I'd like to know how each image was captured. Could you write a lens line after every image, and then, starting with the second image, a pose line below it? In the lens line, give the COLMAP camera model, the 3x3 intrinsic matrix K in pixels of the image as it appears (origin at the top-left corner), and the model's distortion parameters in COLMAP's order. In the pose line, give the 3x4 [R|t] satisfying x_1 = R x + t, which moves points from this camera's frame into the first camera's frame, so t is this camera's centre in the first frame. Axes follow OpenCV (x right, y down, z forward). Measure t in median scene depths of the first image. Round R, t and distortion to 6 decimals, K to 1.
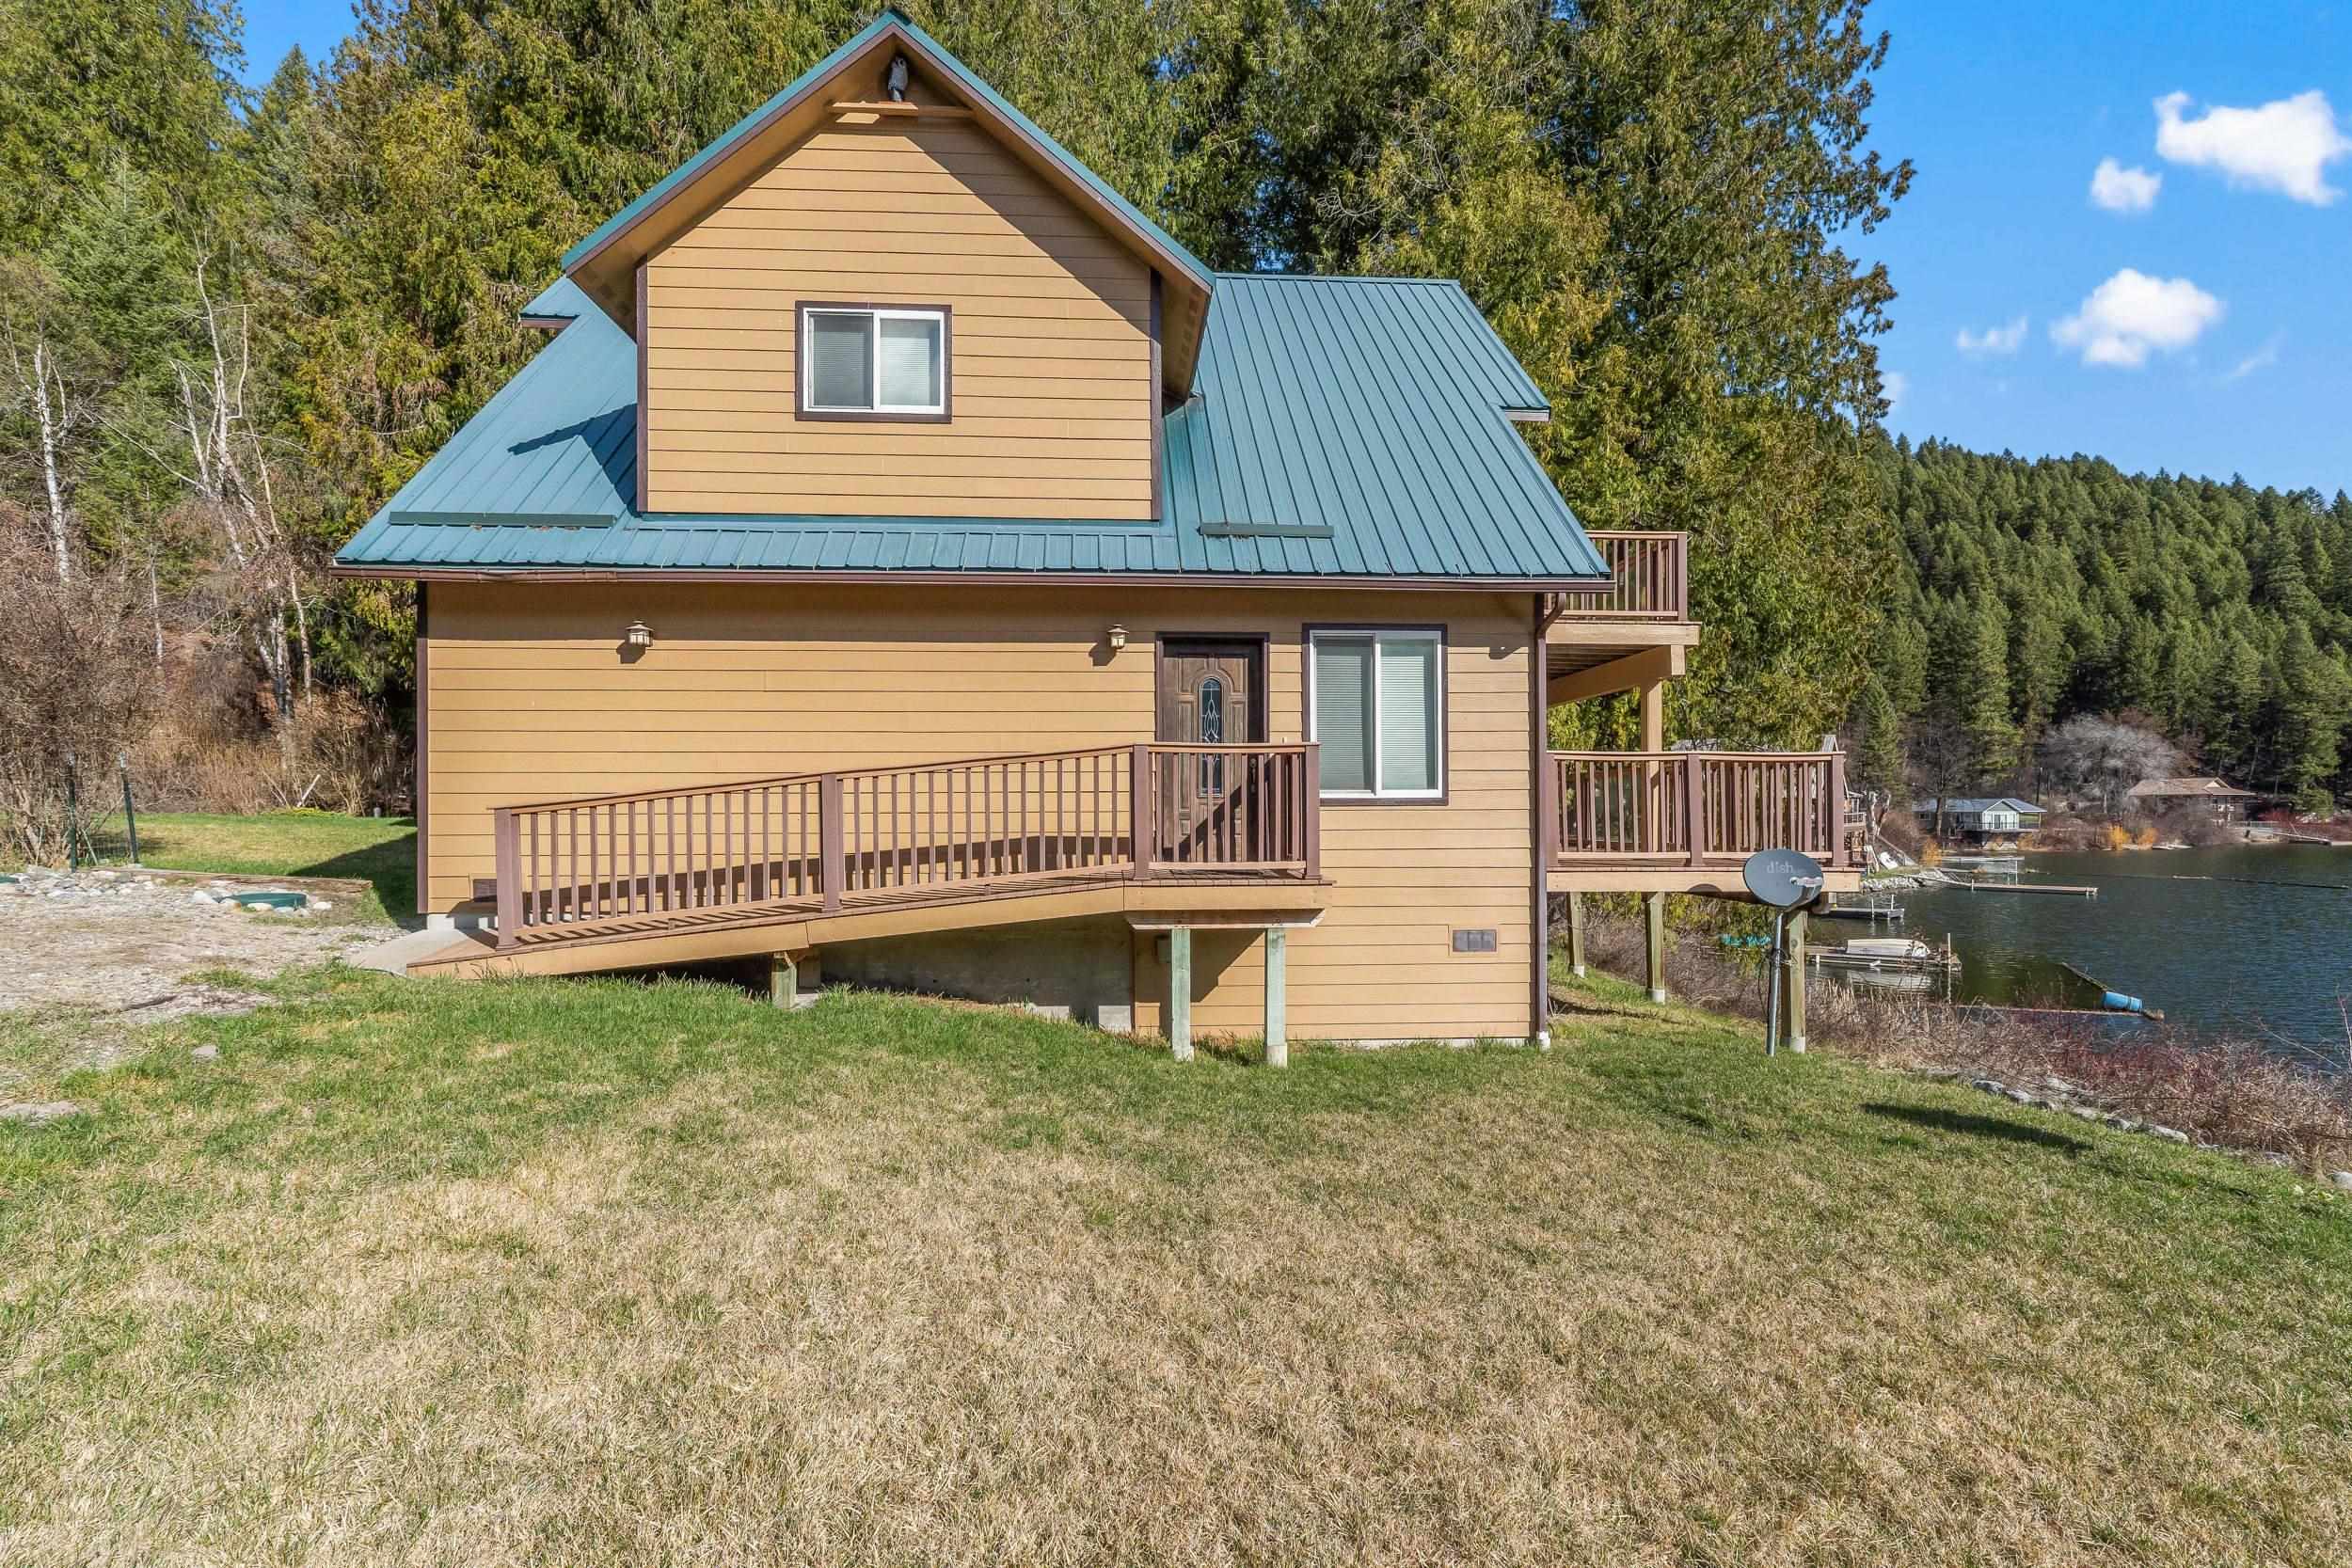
lens RADIAL K [[1031.3, 0, 1176.1], [0, 1031.3, 807.4], [0, 0, 1]] dist [-0.002270, -0.000268]
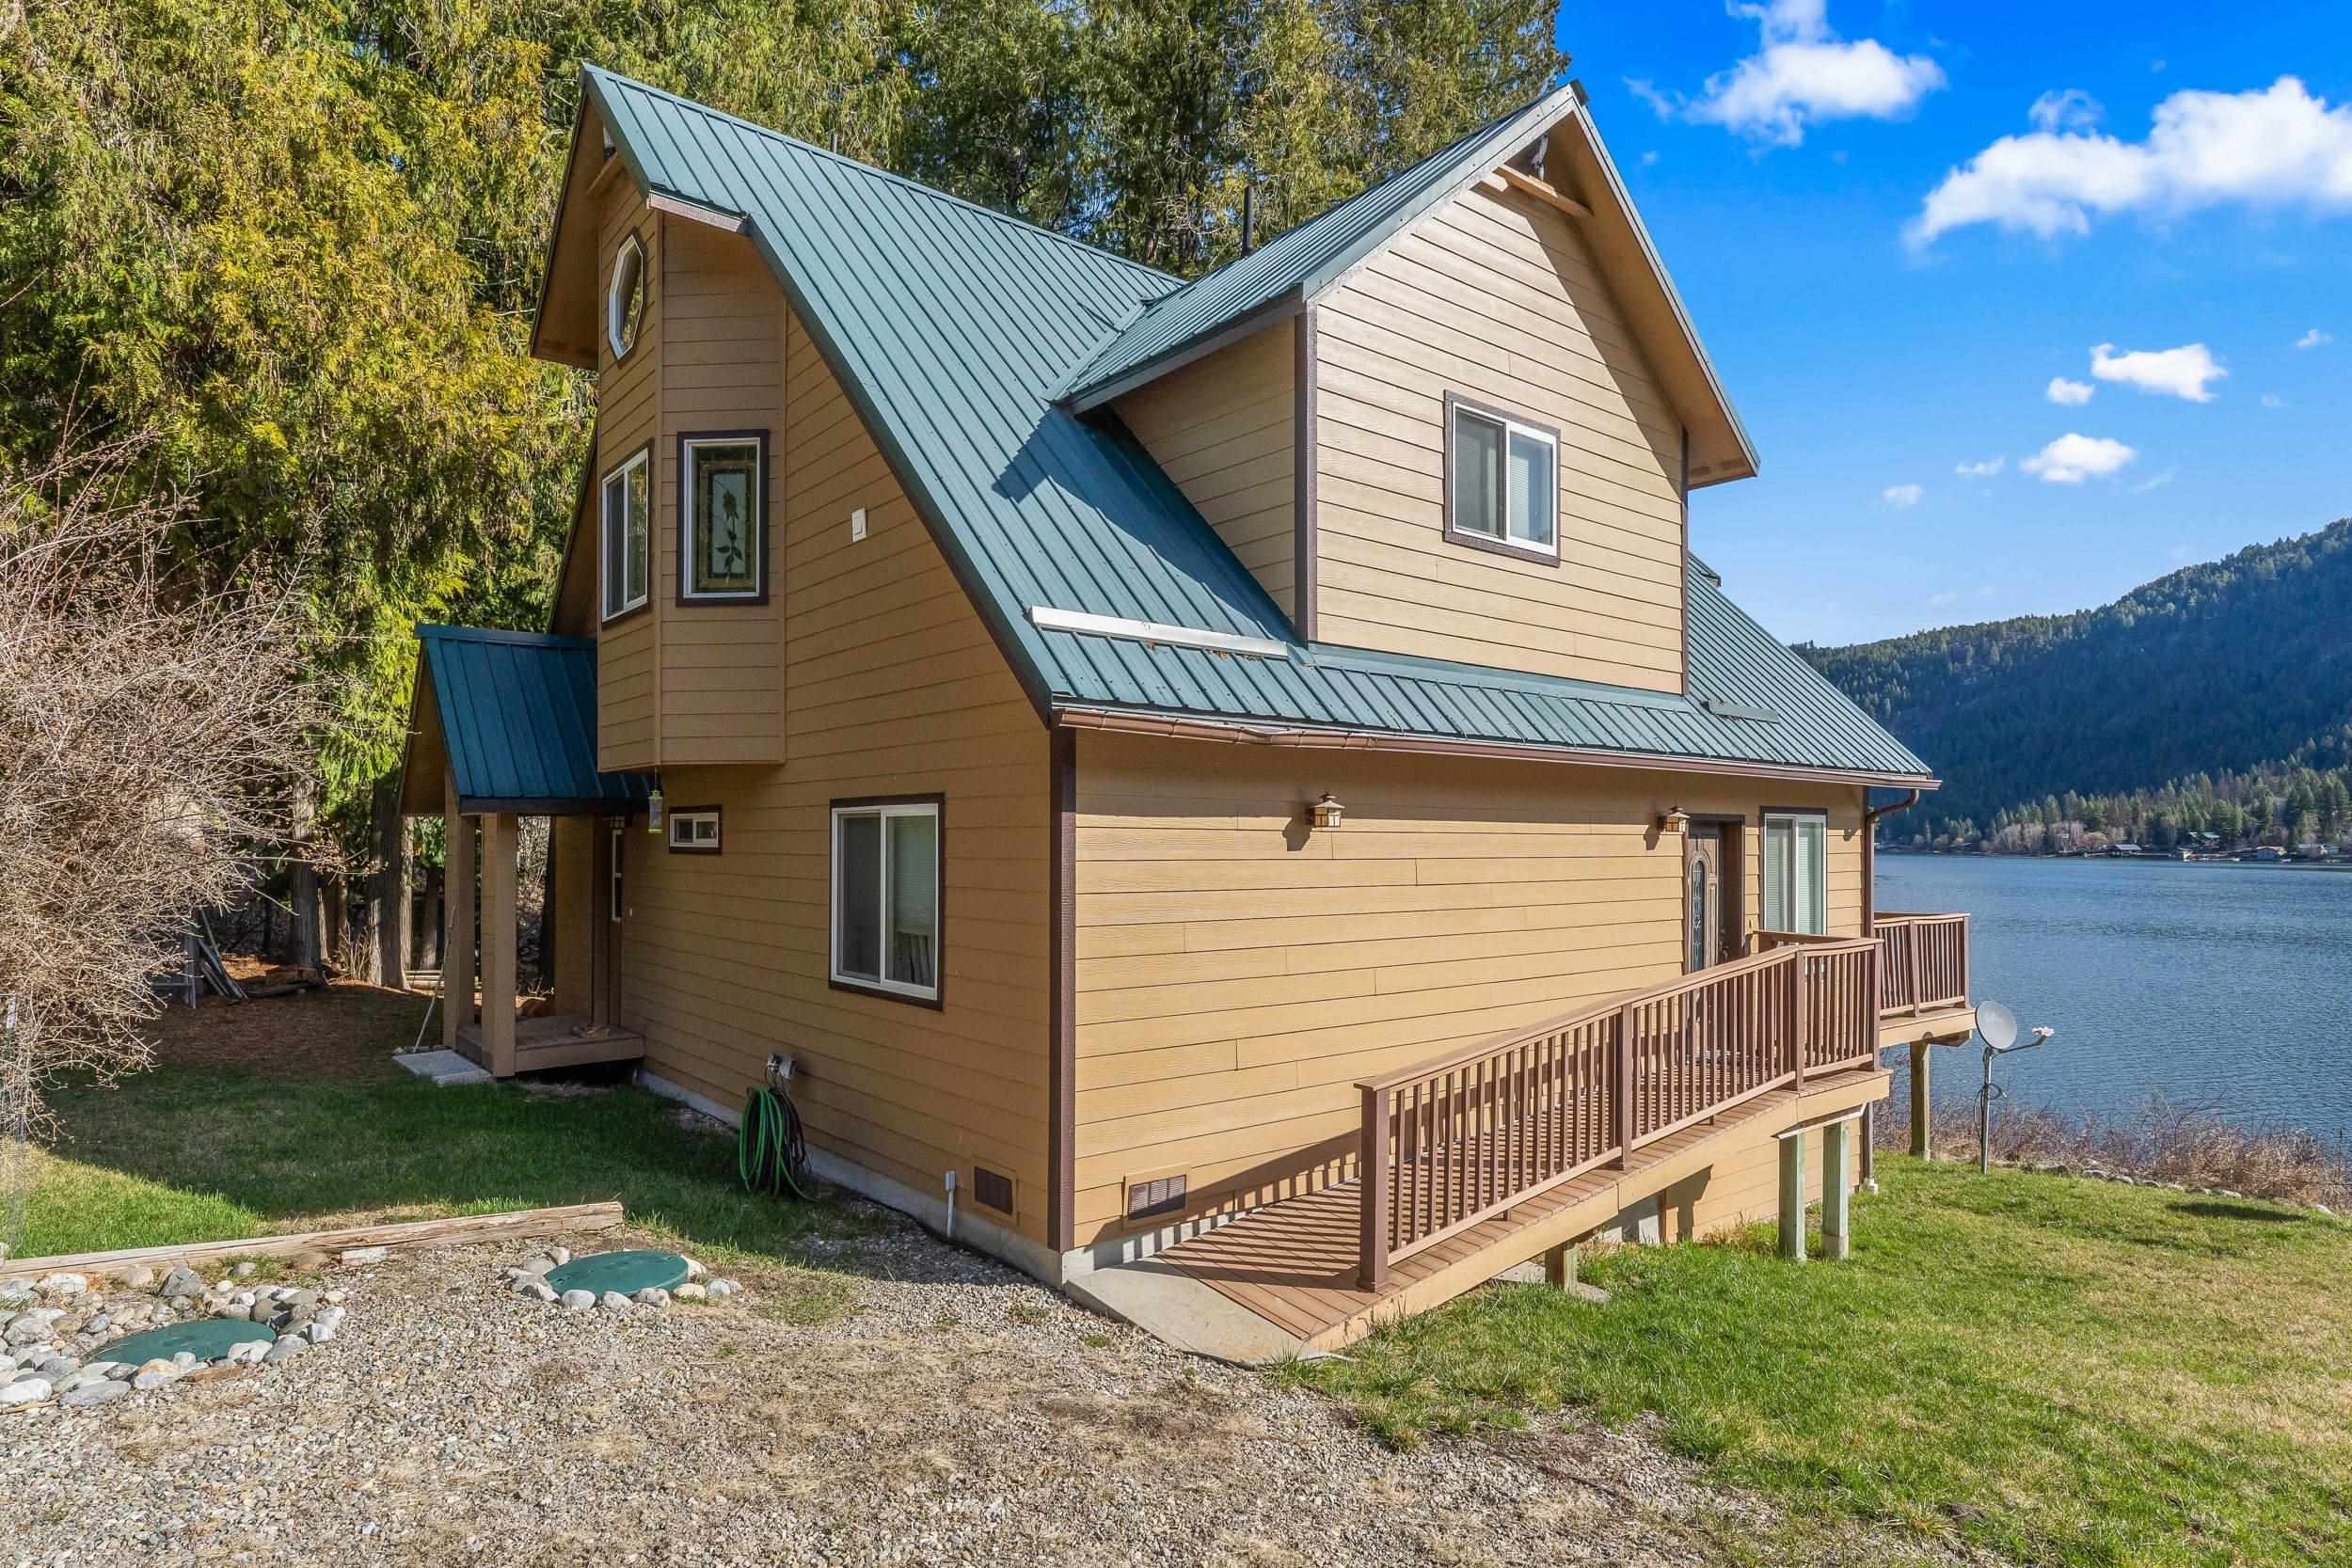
lens RADIAL K [[1310.8, 0, 1177.0], [0, 1310.8, 837.1], [0, 0, 1]] dist [0.003518, 0.000094]
pose [[0.809475, 0.008196, 0.587097, -1.115420], [-0.005966, 0.999966, -0.005734, -0.141204], [-0.587124, 0.001139, 0.809496, 0.305878]]
